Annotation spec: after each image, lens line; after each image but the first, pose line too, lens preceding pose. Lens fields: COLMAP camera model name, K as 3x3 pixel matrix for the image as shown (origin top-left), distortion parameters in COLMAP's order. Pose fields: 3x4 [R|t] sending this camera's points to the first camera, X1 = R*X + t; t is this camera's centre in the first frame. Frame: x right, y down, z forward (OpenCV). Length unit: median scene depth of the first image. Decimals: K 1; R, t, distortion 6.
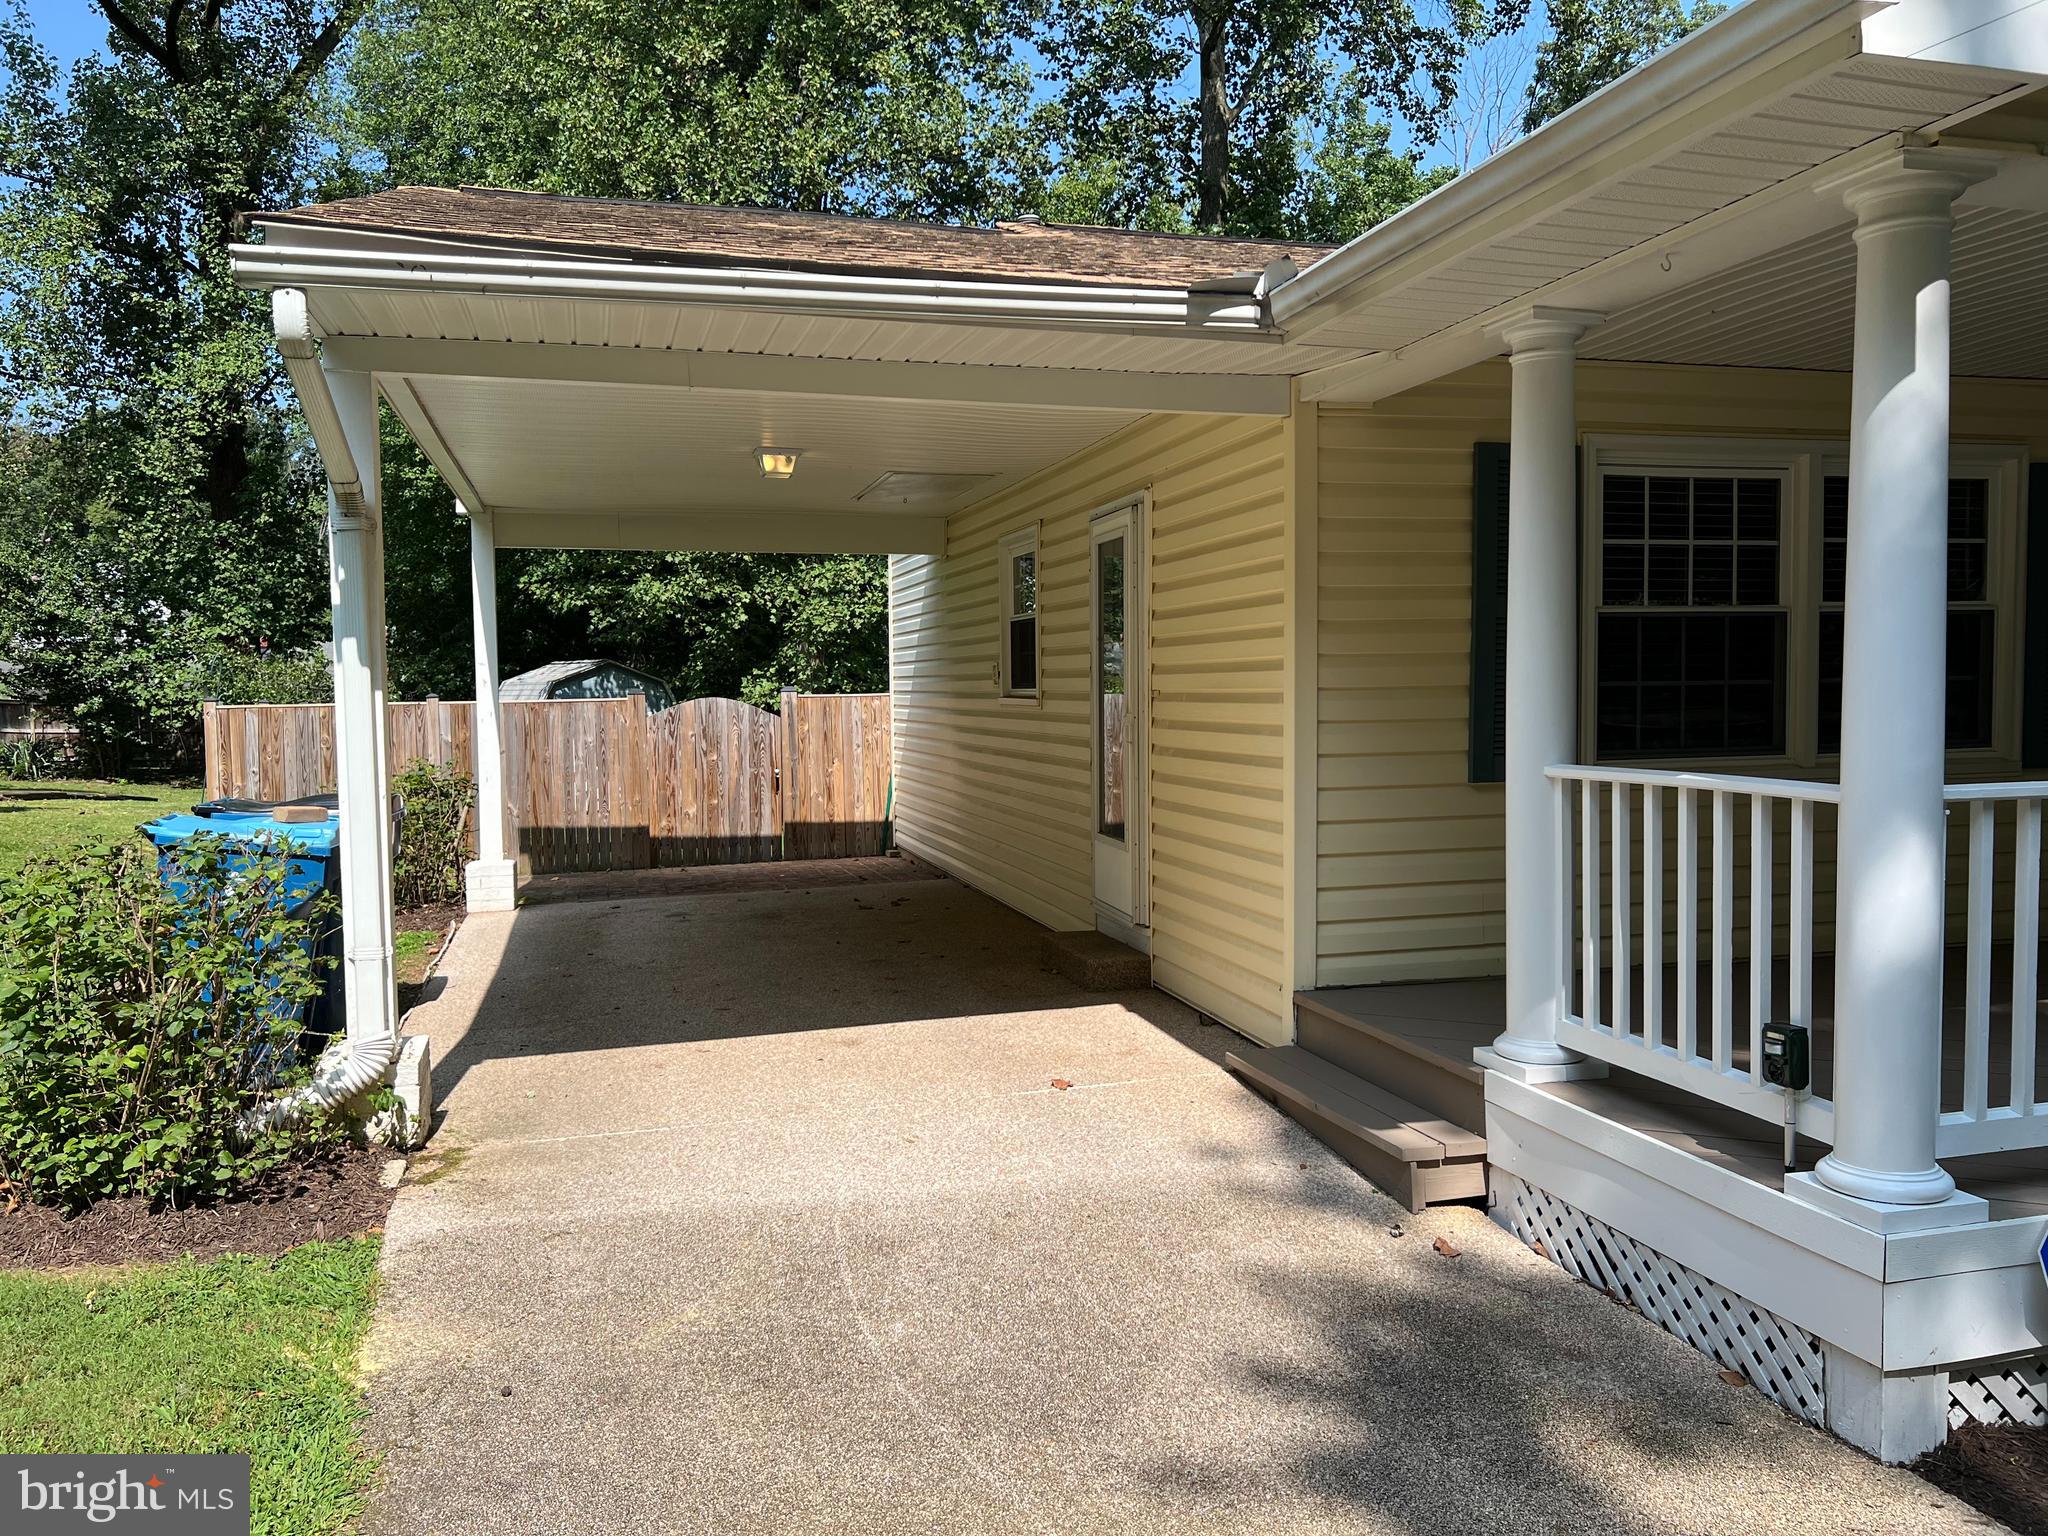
lens RADIAL K [[1523.3, 0, 1038.2], [0, 1523.3, 775.0], [0, 0, 1]] dist [0.058299, -0.051726]
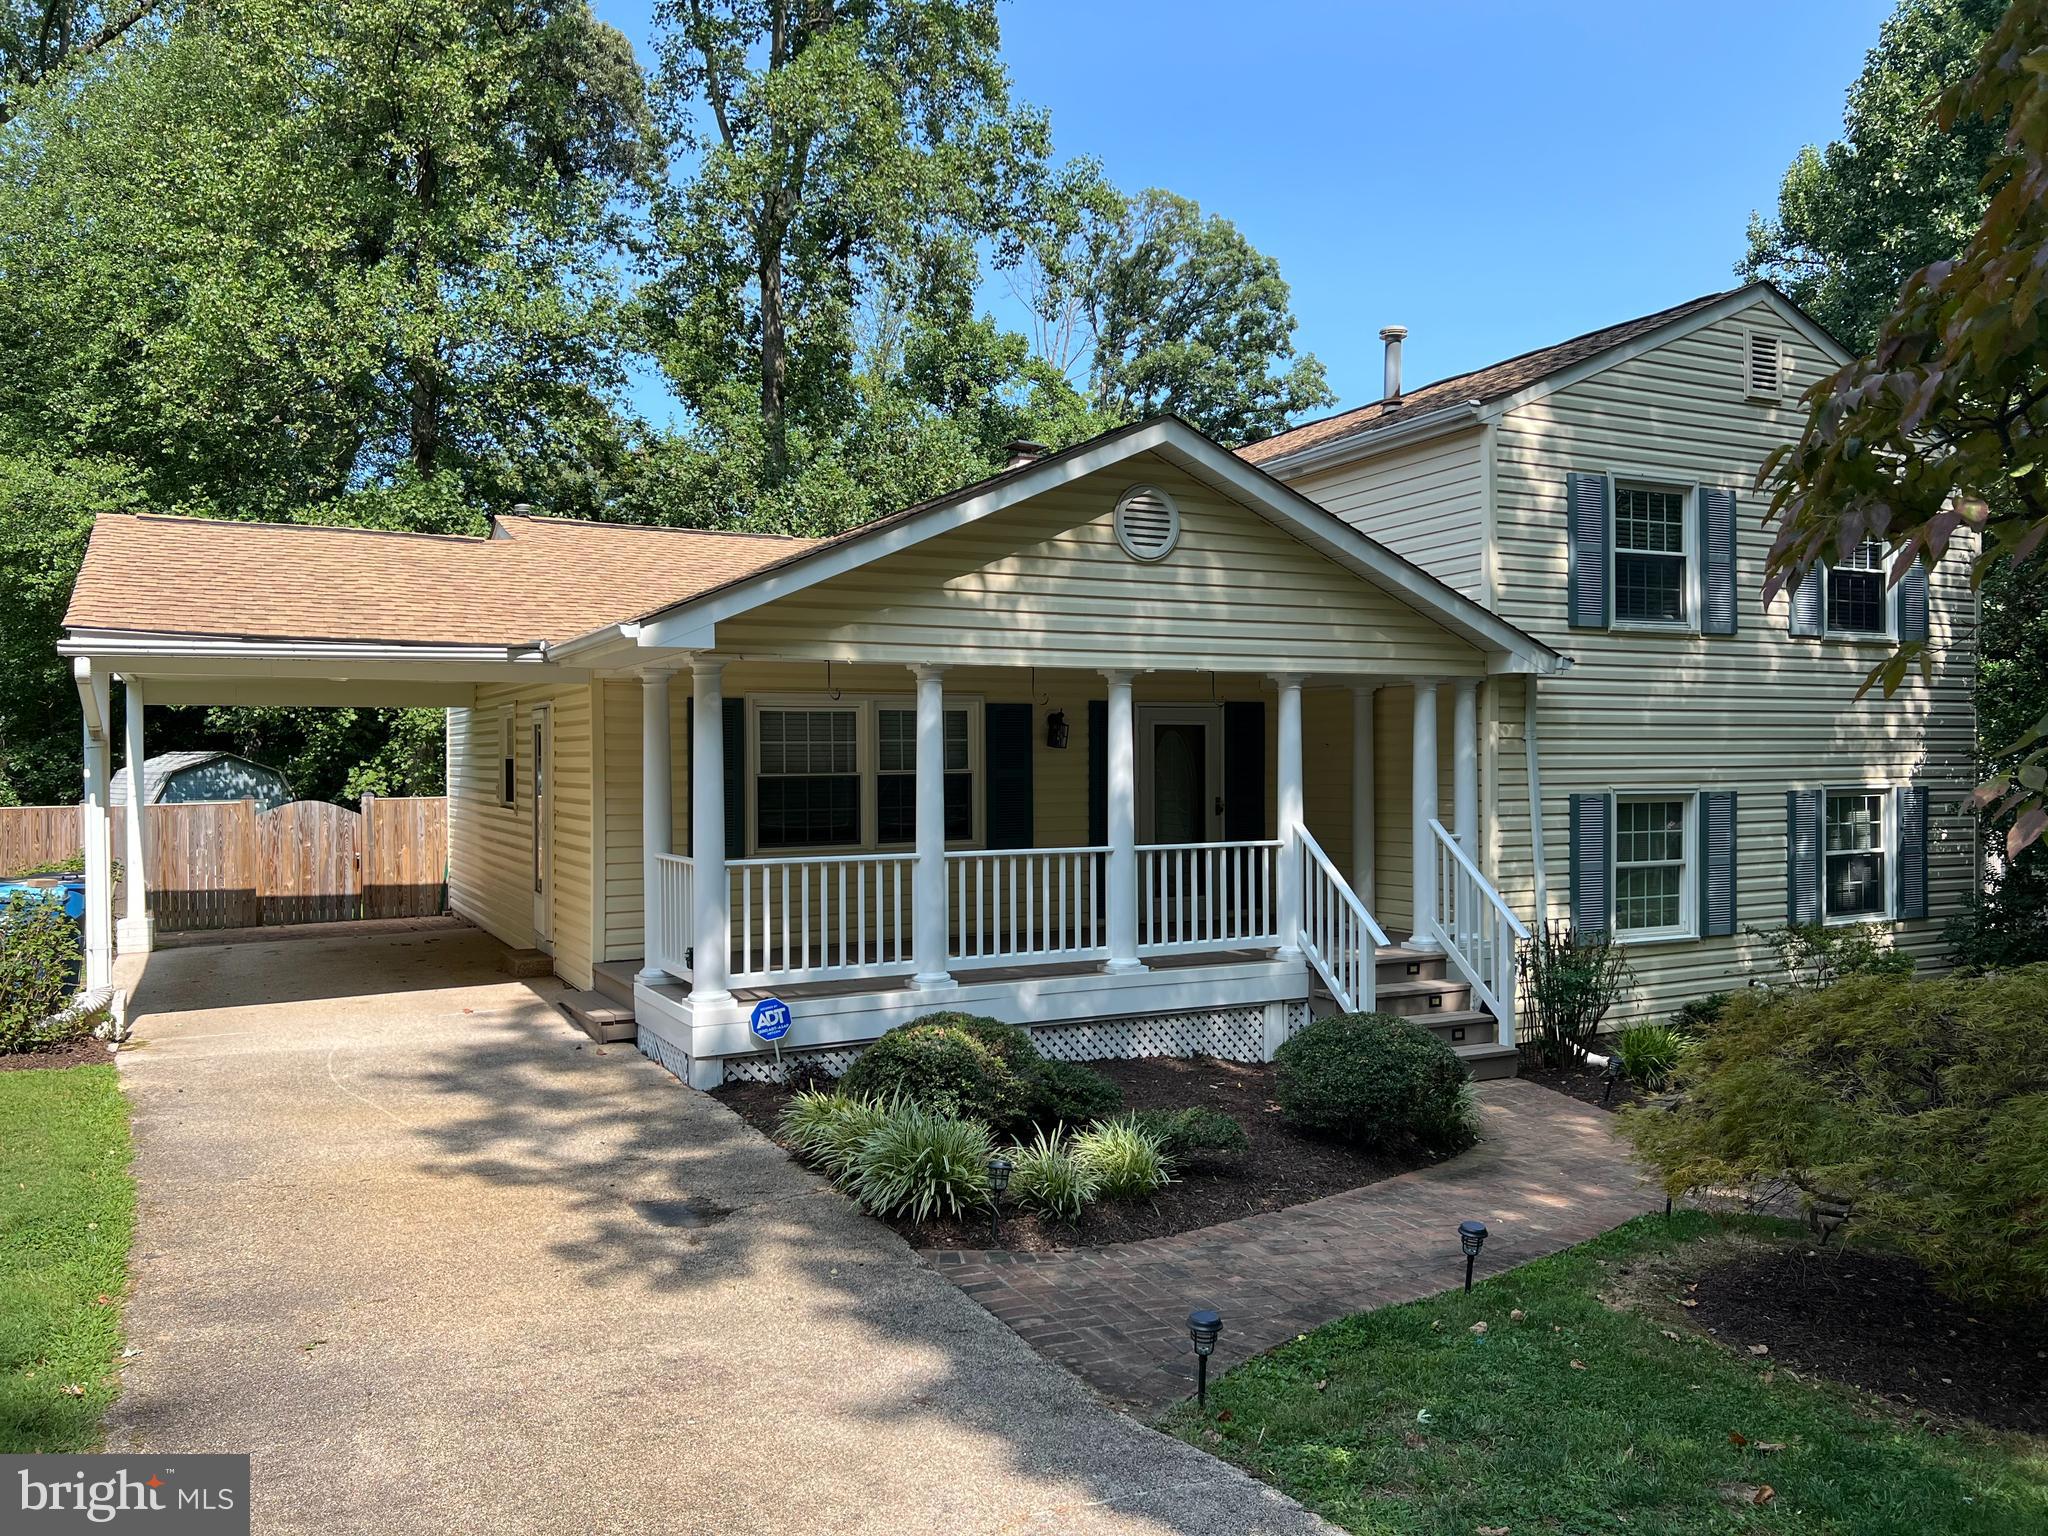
lens RADIAL K [[1523.3, 0, 1018.7], [0, 1523.3, 761.1], [0, 0, 1]] dist [0.058299, -0.051726]
pose [[0.979535, 0.004307, 0.201227, 0.136052], [0.007320, 0.998347, -0.057001, -0.002886], [-0.201140, 0.057308, 0.977885, -0.491222]]
